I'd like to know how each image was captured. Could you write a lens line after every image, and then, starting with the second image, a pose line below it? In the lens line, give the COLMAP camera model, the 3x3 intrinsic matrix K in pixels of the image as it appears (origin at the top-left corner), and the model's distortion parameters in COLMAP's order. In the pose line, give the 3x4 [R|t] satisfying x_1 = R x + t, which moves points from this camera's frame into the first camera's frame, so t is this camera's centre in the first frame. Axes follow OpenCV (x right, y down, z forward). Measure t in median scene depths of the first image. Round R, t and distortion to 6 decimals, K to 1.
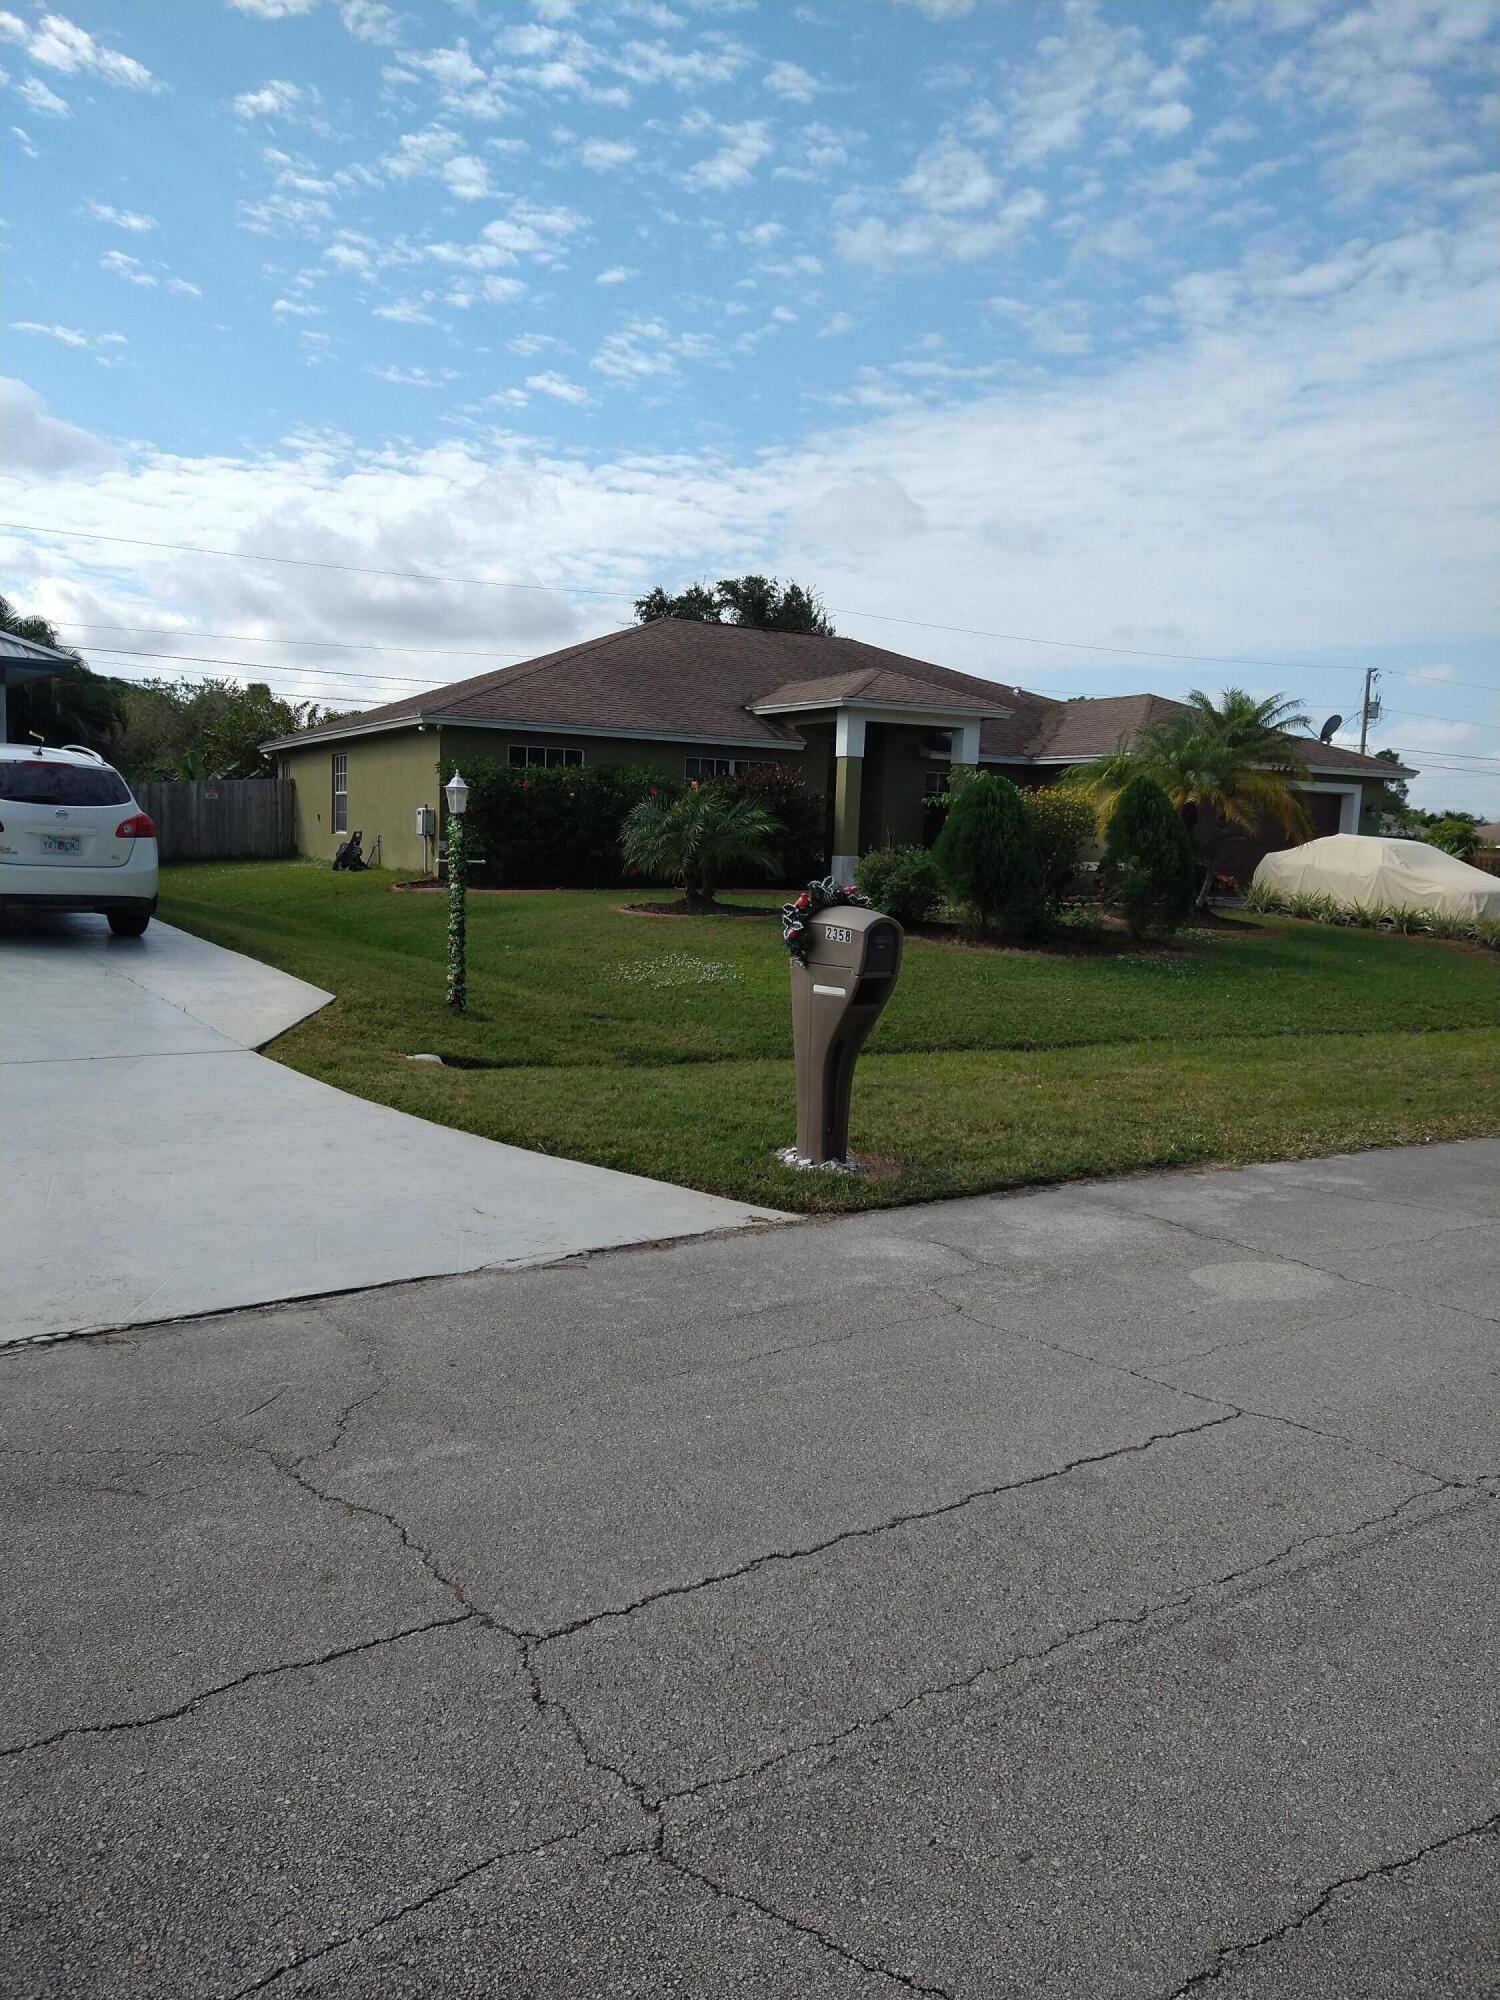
lens RADIAL K [[1726.2, 0, 601.5], [0, 1726.2, 1020.6], [0, 0, 1]] dist [0.034715, -0.027673]
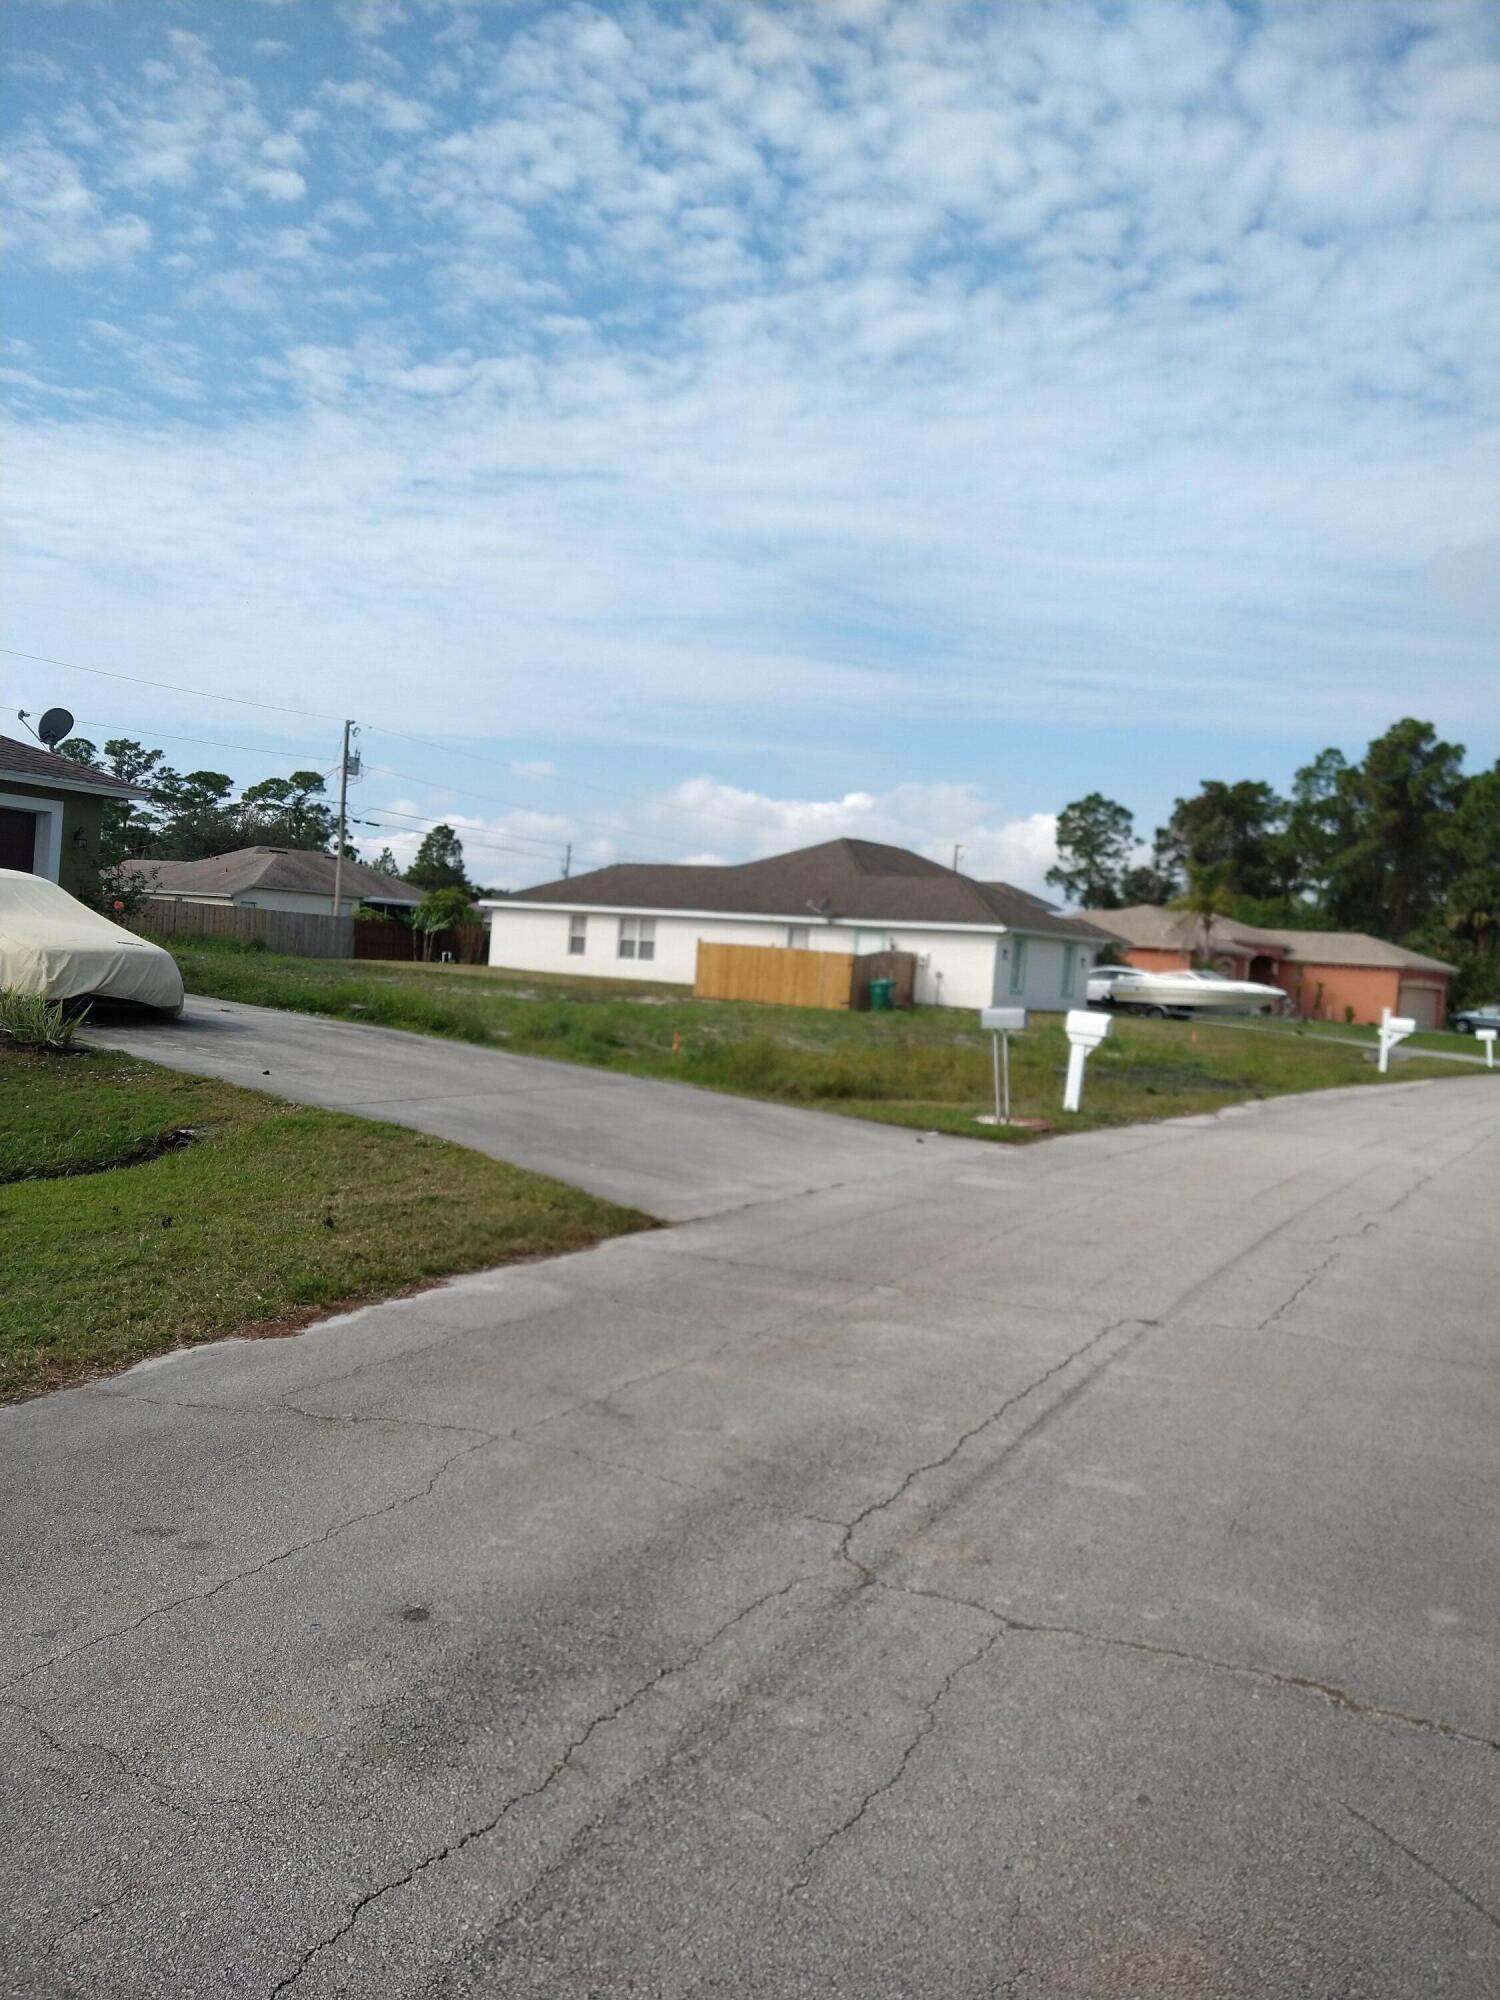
lens RADIAL K [[1644.3, 0, 670.7], [0, 1644.3, 1005.7], [0, 0, 1]] dist [0.084428, -0.064524]
pose [[0.882173, 0.025519, 0.470233, 0.082425], [-0.004236, 0.998920, -0.046263, -0.005193], [-0.470906, 0.038820, 0.881329, 0.068437]]
